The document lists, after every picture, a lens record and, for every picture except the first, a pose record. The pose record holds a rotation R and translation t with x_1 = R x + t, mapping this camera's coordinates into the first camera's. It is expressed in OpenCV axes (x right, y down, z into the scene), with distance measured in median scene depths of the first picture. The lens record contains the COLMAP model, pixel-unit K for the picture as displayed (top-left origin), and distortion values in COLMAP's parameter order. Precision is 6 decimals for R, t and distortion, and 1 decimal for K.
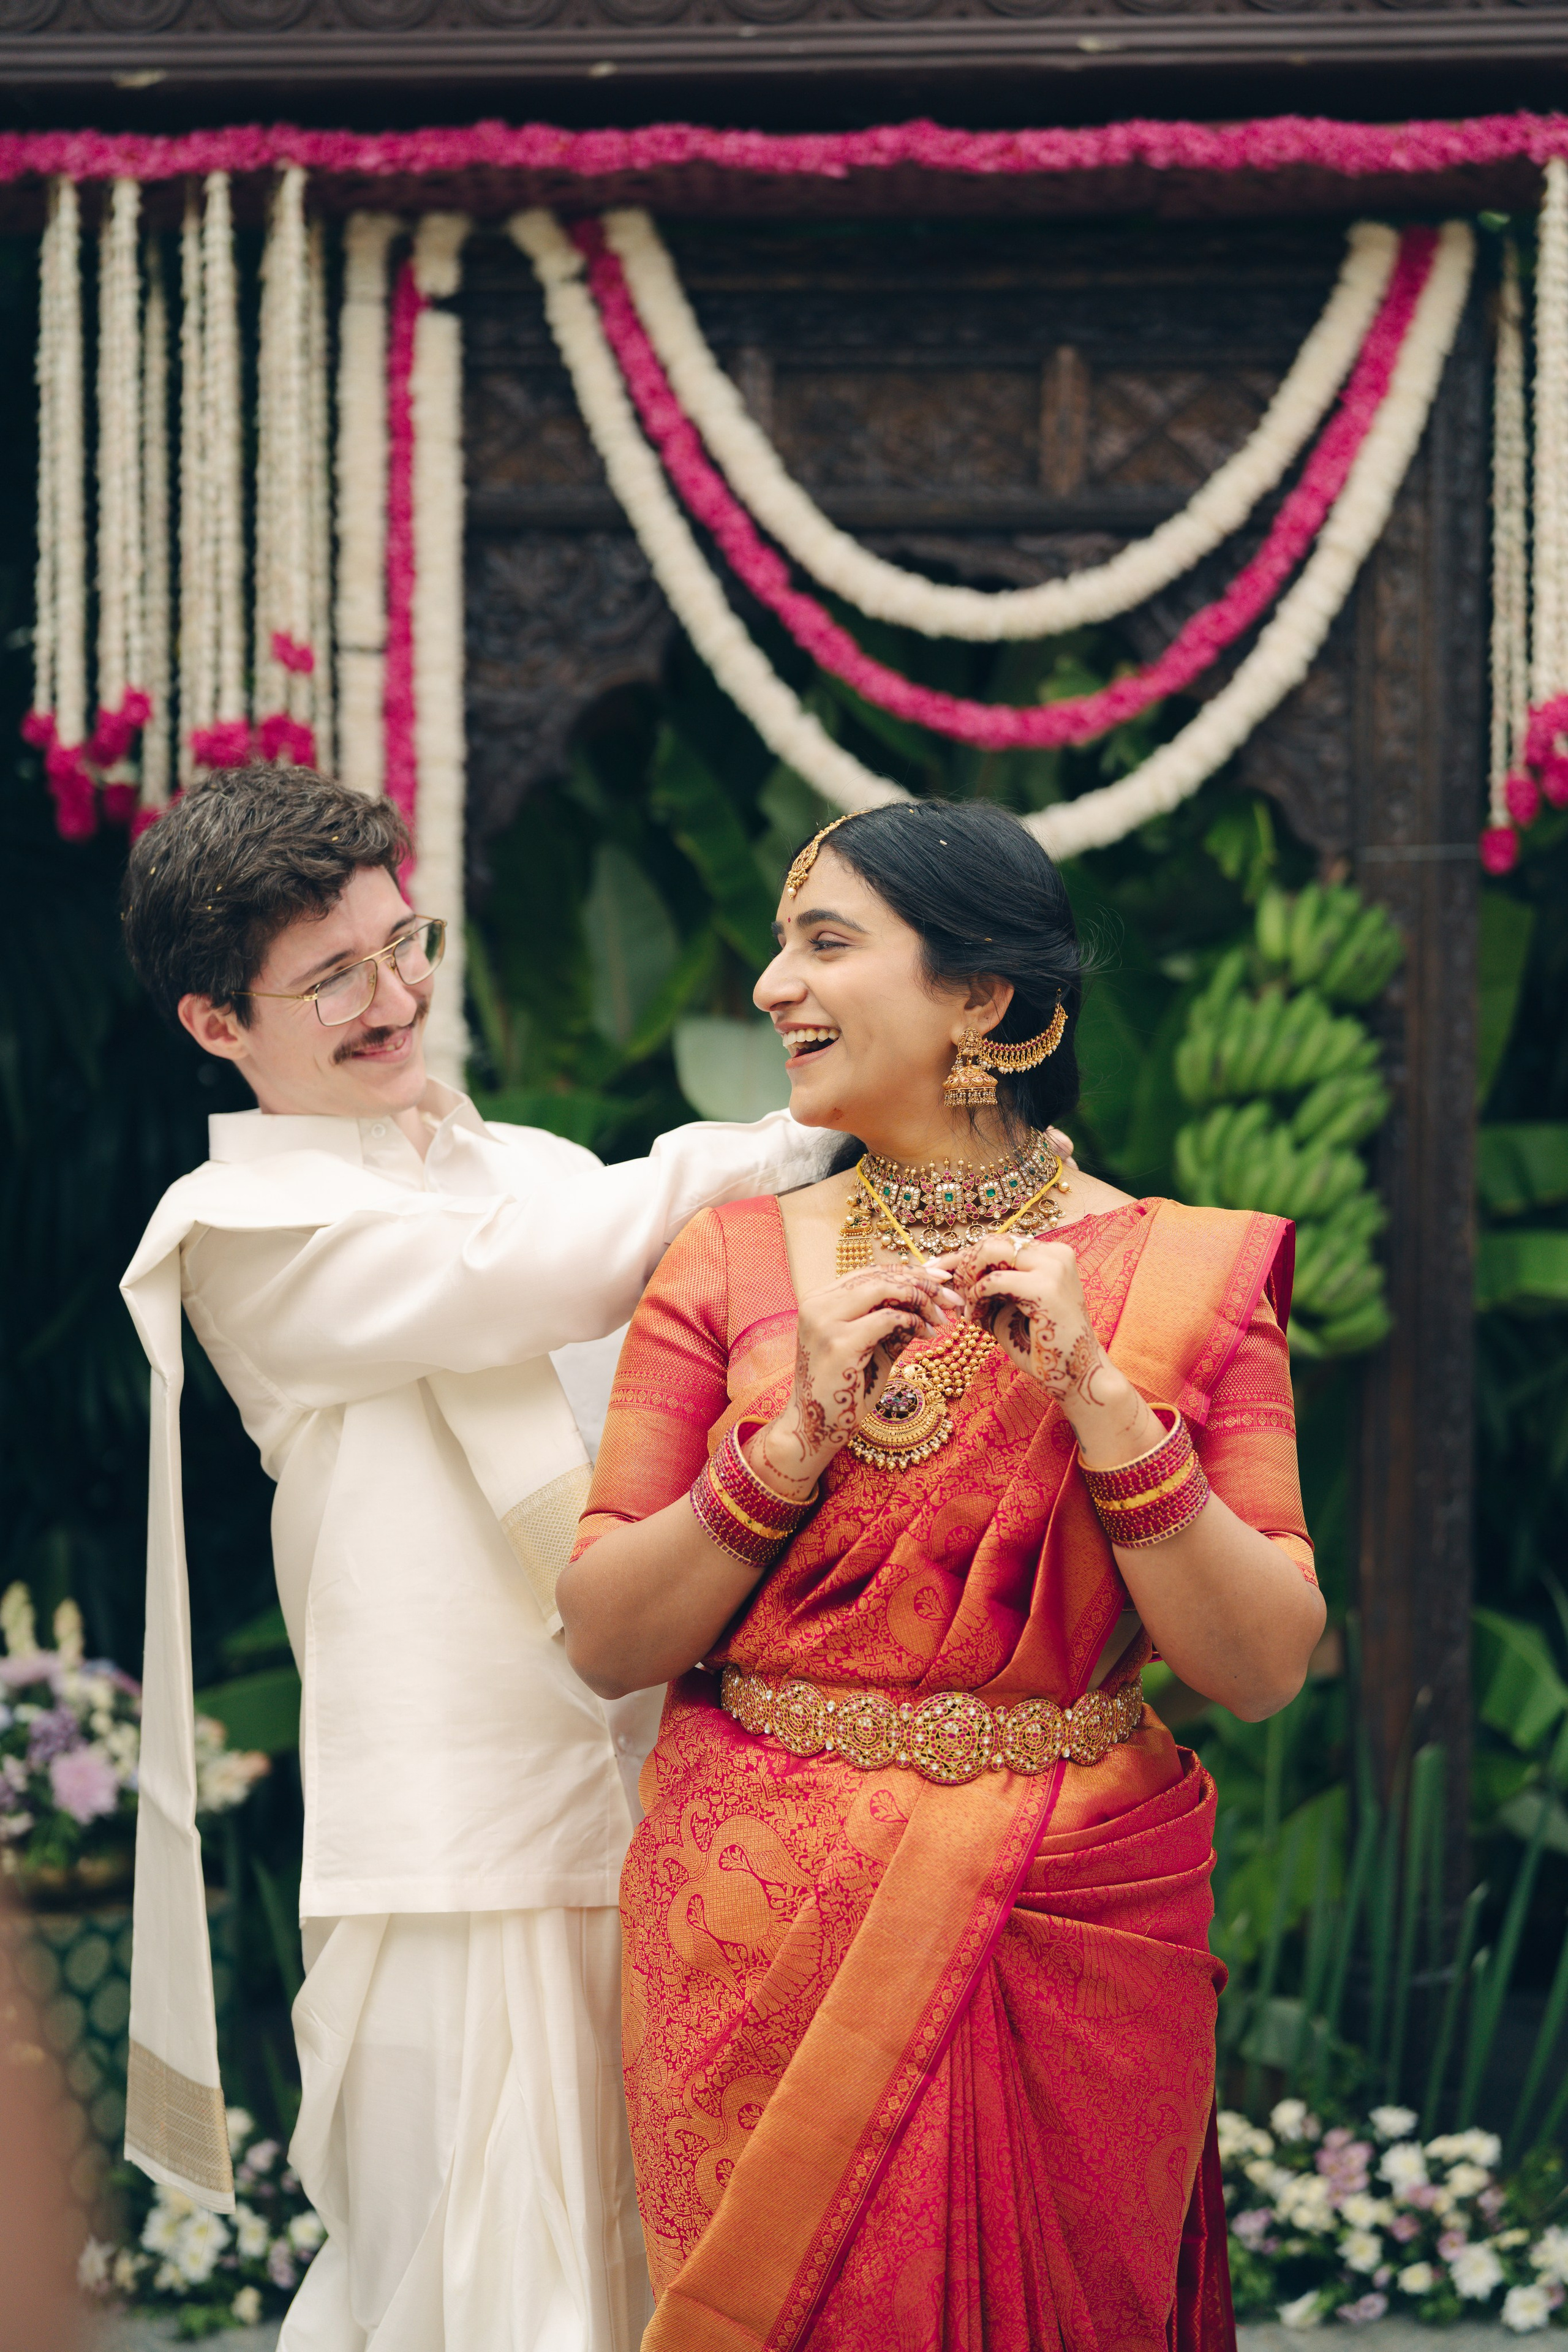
lens RADIAL K [[3333.4, 0, 779.2], [0, 3333.4, 1185.7], [0, 0, 1]] dist [0.033700, 0.034173]
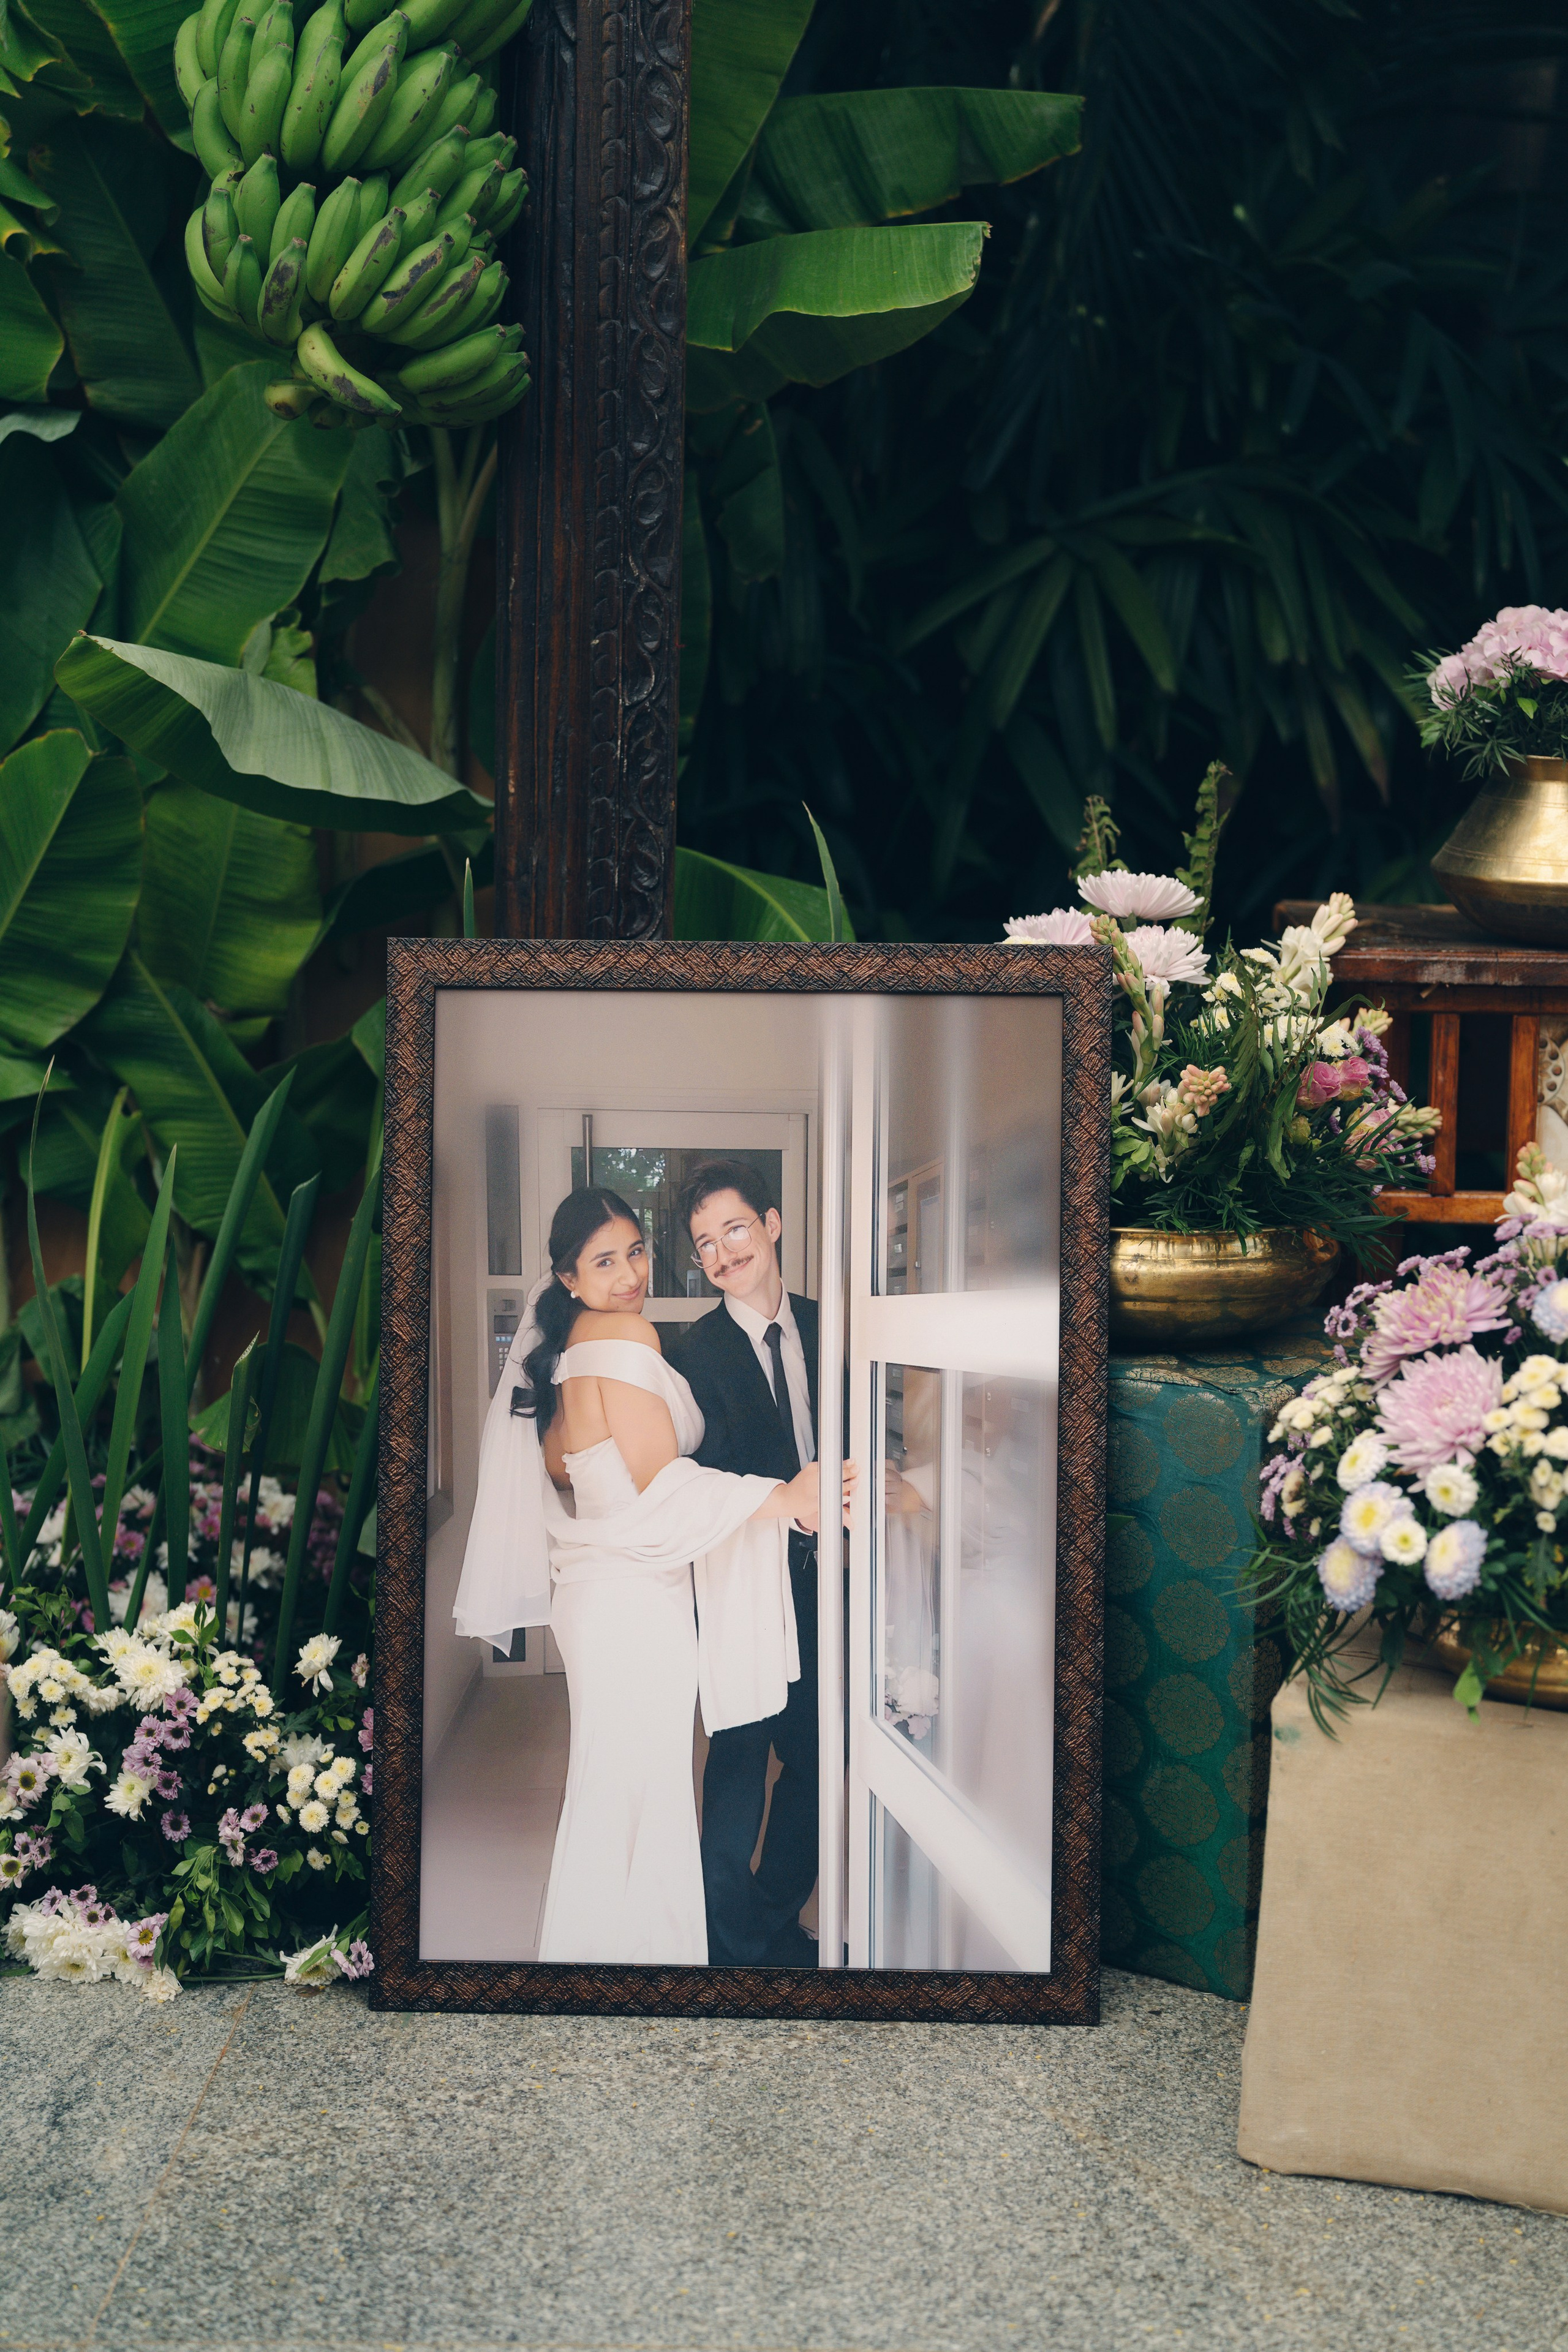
lens RADIAL K [[3225.1, 0, 784.5], [0, 3225.1, 1169.7], [0, 0, 1]] dist [0.004567, 0.673125]
pose [[0.999768, 0.011872, 0.017984, 0.218327], [-0.014632, 0.986663, 0.162117, 0.087265], [-0.015819, -0.162342, 0.986608, 0.405312]]
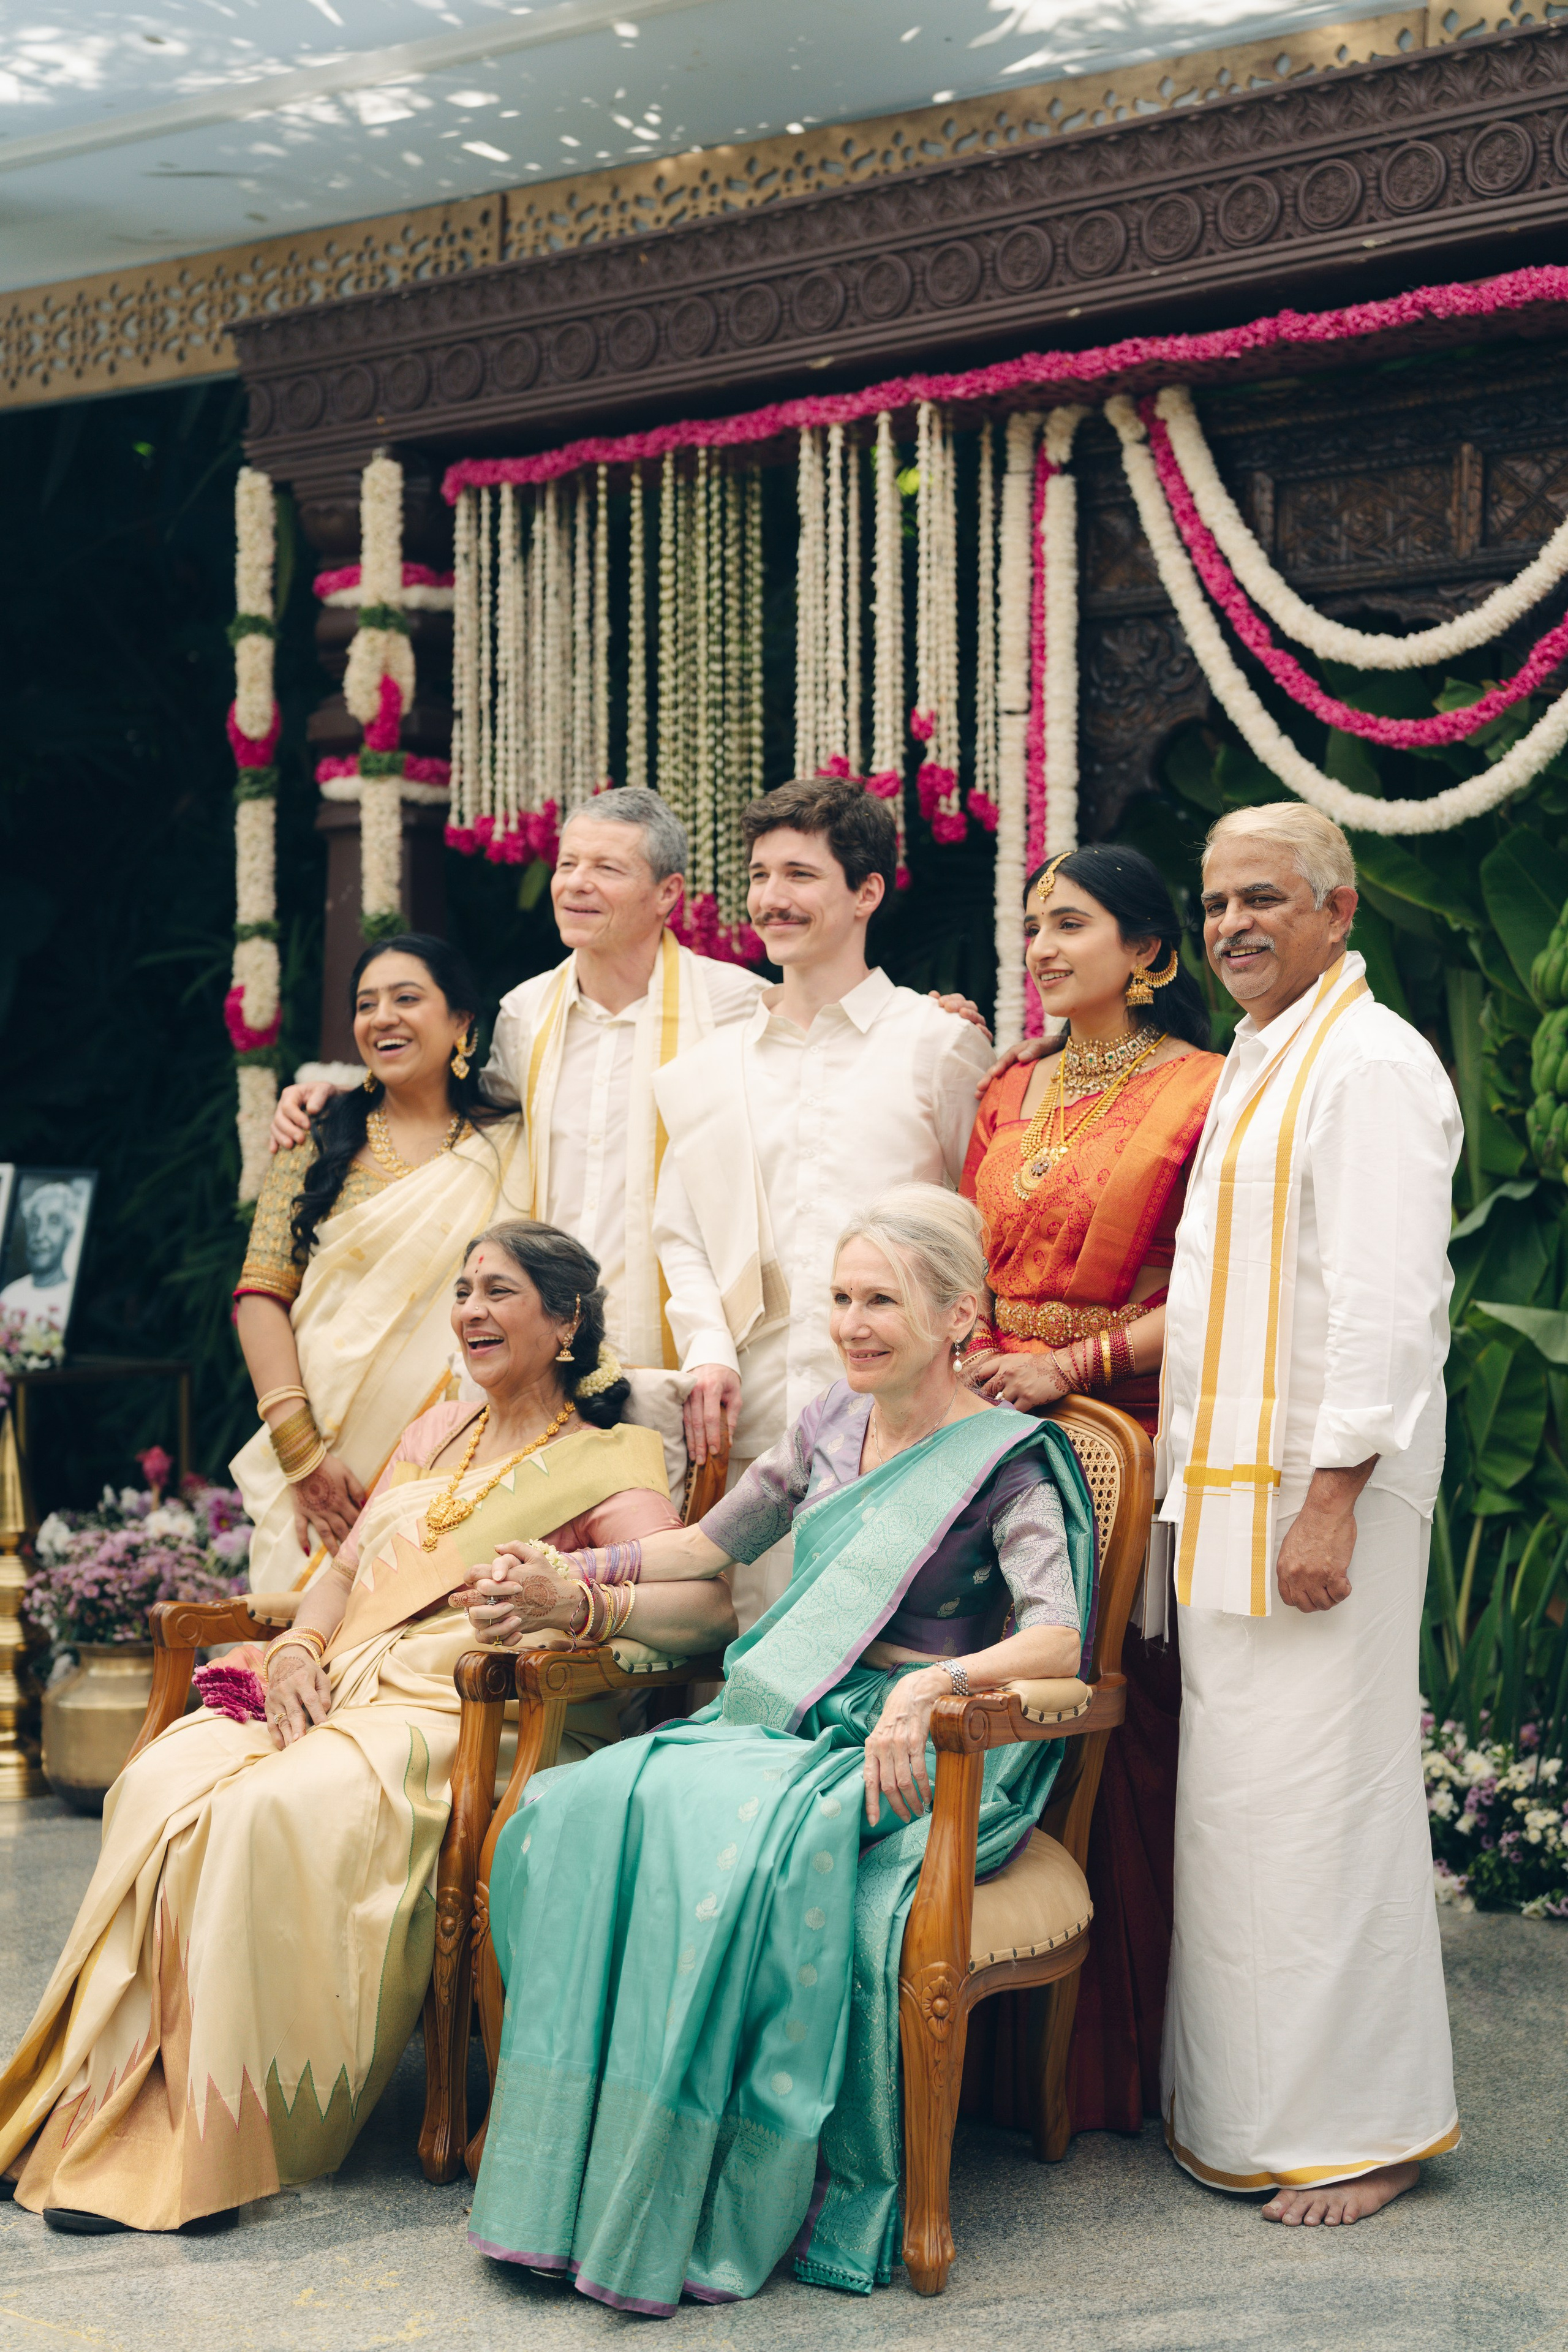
lens RADIAL K [[3295.2, 0, 799.0], [0, 3295.2, 1173.7], [0, 0, 1]] dist [0.005356, 0.050145]
pose [[0.809385, 0.003510, -0.587268, 0.650735], [0.000768, 0.999975, 0.007036, 0.030862], [0.587278, -0.006146, 0.809362, -0.223492]]
